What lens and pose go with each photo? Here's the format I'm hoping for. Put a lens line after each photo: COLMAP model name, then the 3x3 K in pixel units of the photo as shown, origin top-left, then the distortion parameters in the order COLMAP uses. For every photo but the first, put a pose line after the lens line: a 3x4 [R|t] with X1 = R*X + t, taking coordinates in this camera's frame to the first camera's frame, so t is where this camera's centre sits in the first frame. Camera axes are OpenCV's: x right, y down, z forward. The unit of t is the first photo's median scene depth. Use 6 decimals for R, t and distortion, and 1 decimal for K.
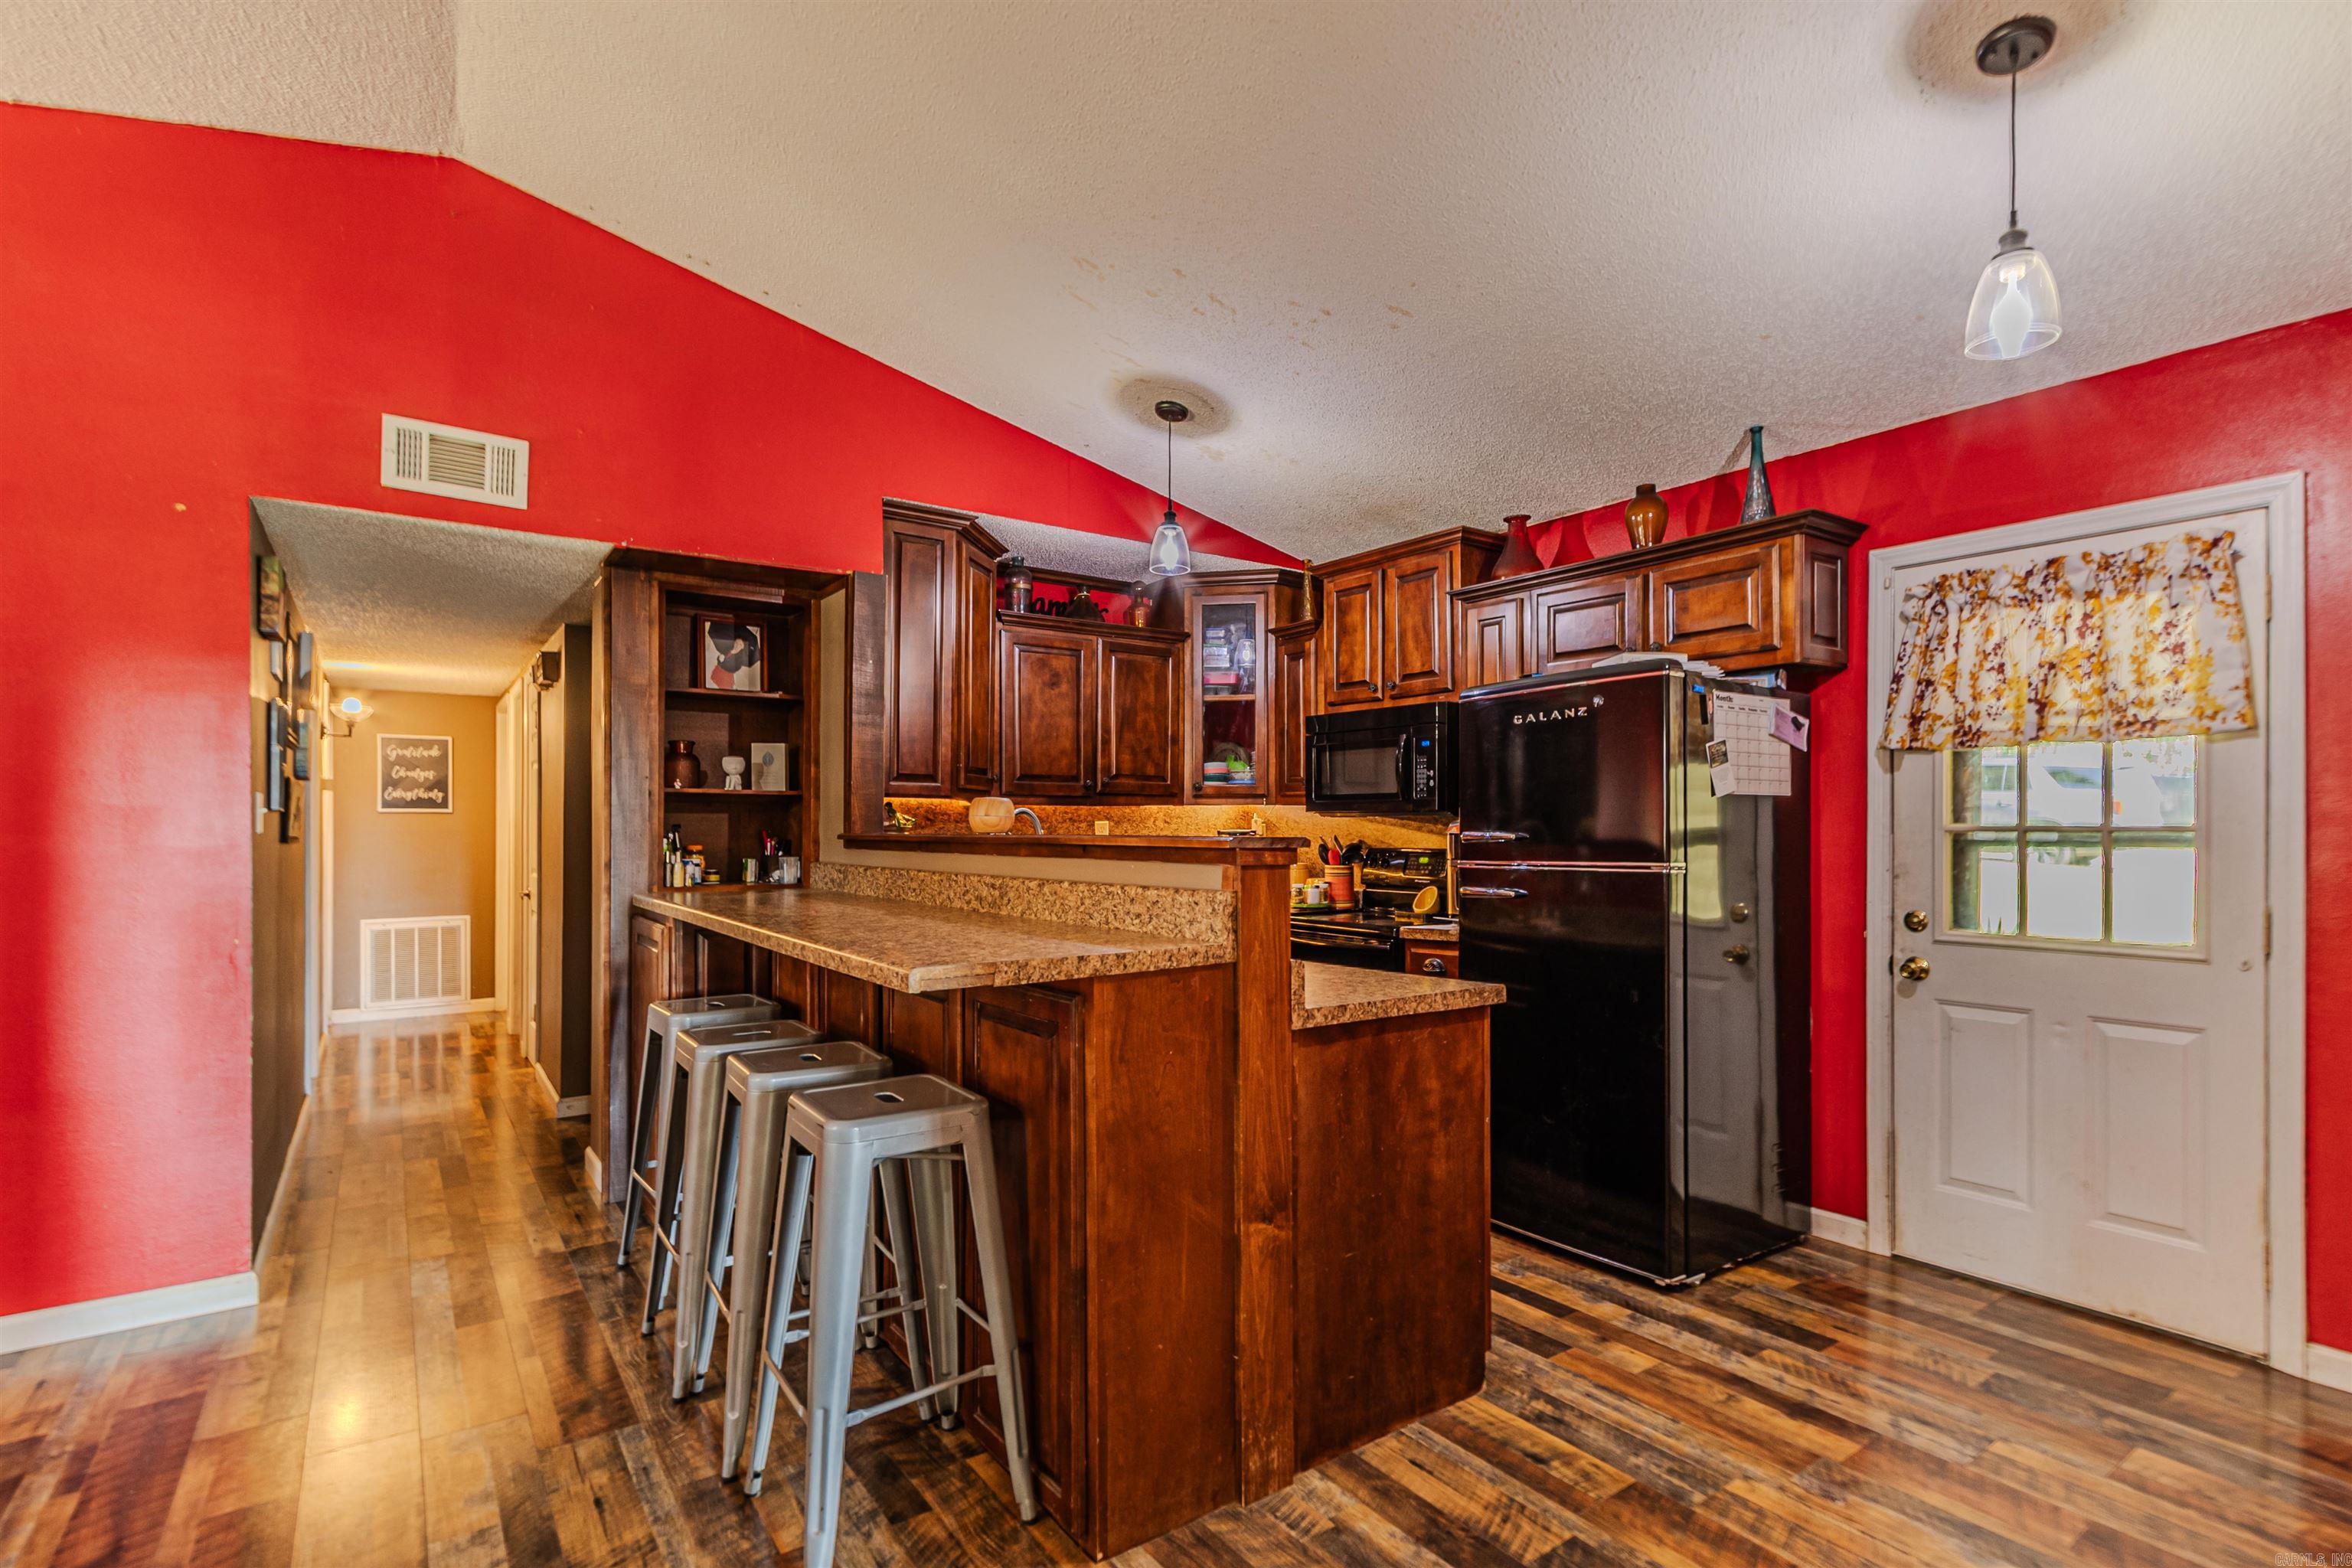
lens RADIAL K [[1107.5, 0, 1187.7], [0, 1107.5, 825.3], [0, 0, 1]] dist [0.002280, -0.000469]
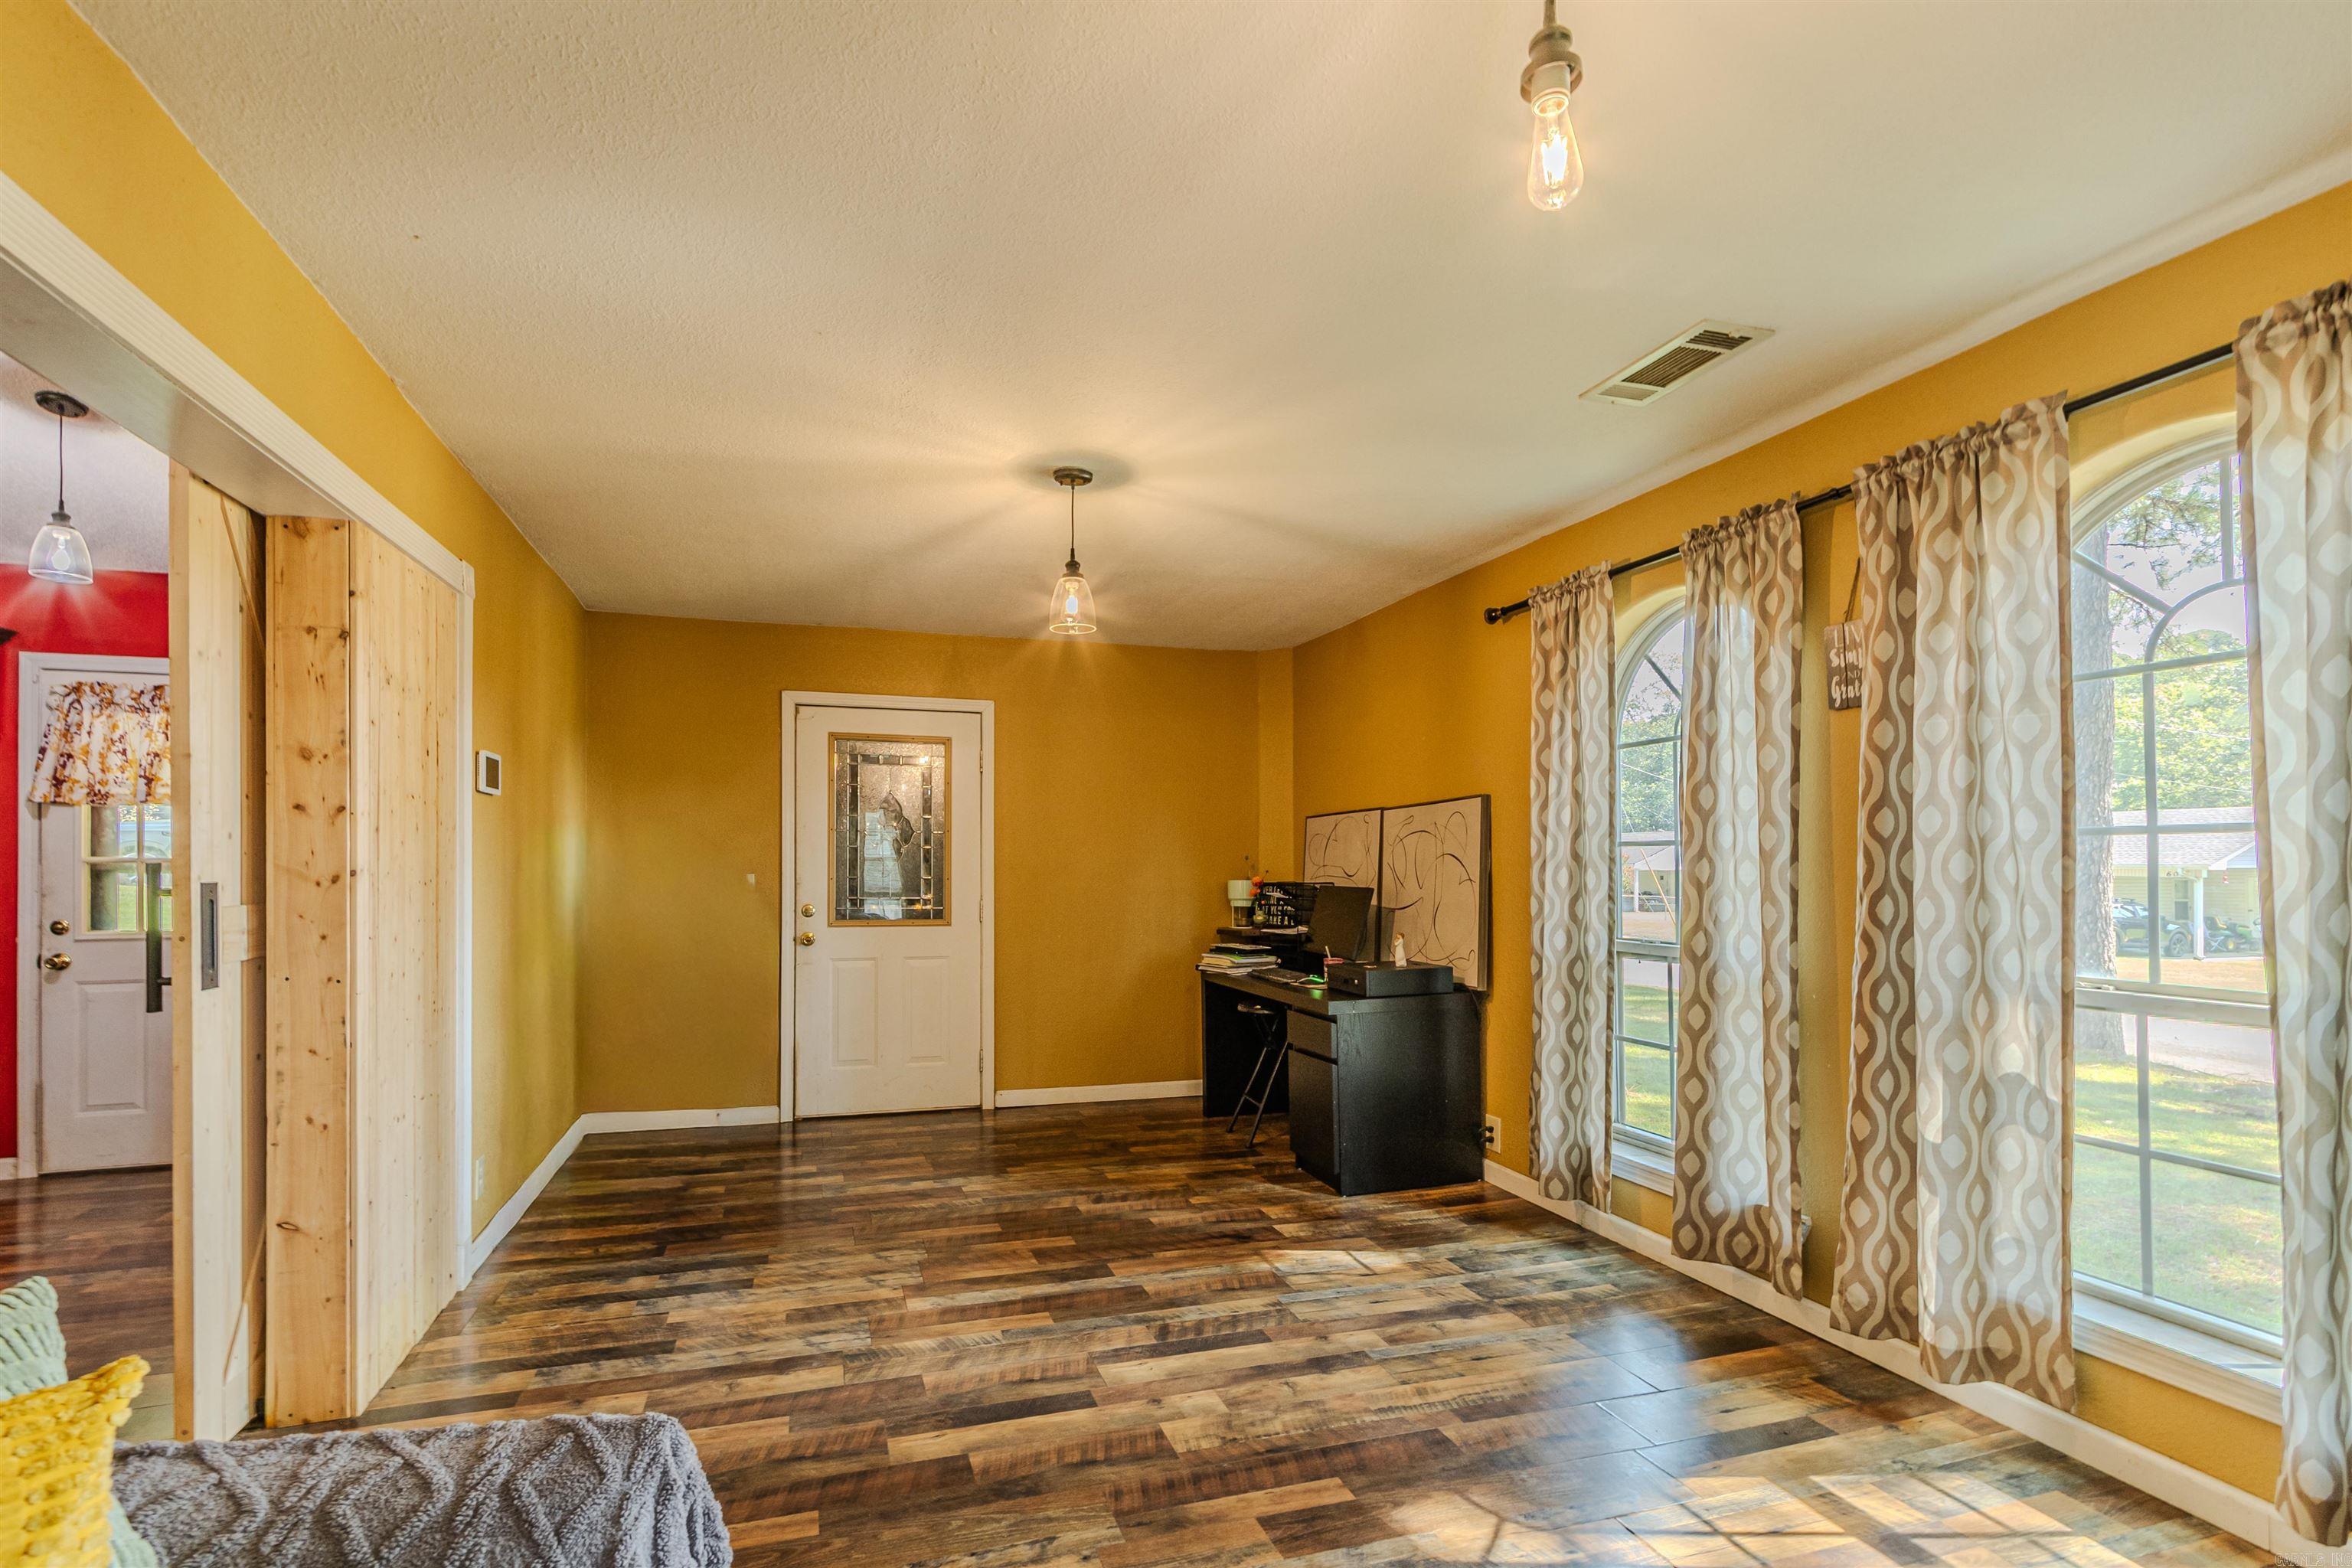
lens RADIAL K [[1108.7, 0, 1135.5], [0, 1108.7, 858.9], [0, 0, 1]] dist [0.015931, 0.000026]
pose [[0.327619, -0.001418, 0.944809, -0.229126], [-0.000151, 0.999999, 0.001553, -0.001445], [-0.944810, -0.000652, 0.327618, -0.728582]]
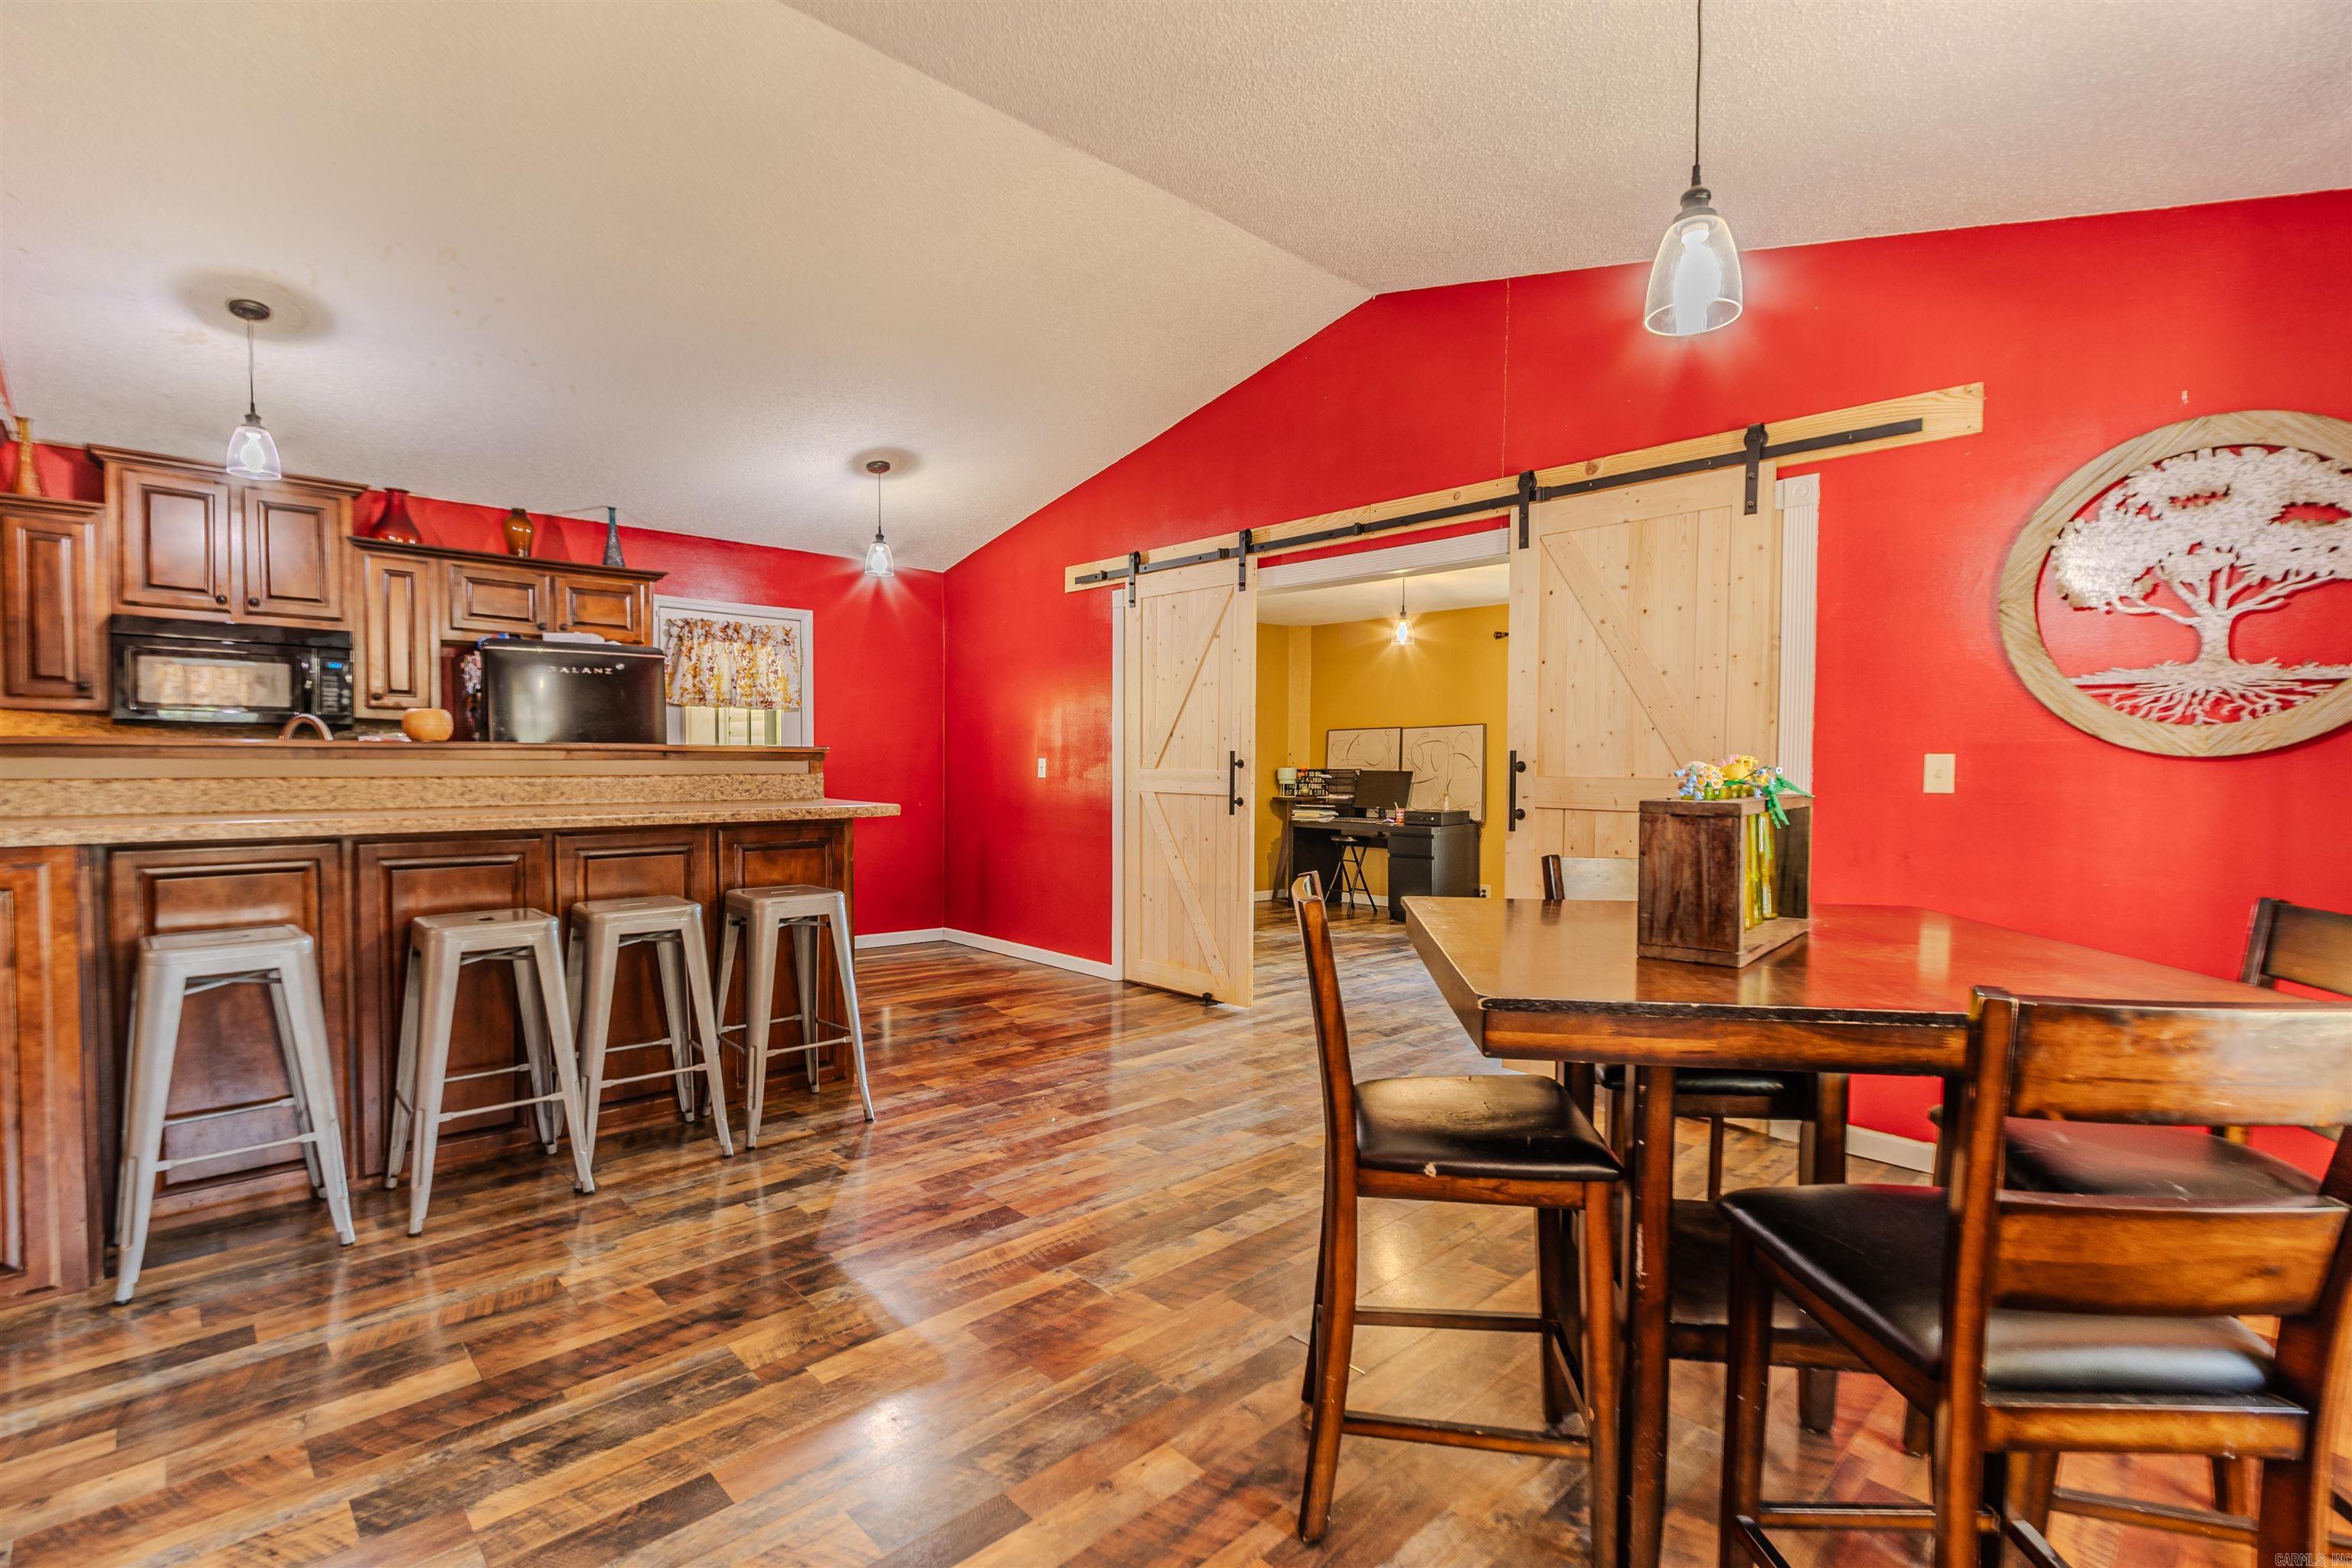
lens RADIAL K [[1108.5, 0, 1197.8], [0, 1108.5, 783.0], [0, 0, 1]] dist [0.000383, -0.000564]
pose [[-0.144349, -0.020412, 0.989316, -1.362769], [-0.008359, 0.999777, 0.019408, 0.021309], [-0.989492, -0.005468, -0.144487, 0.382540]]
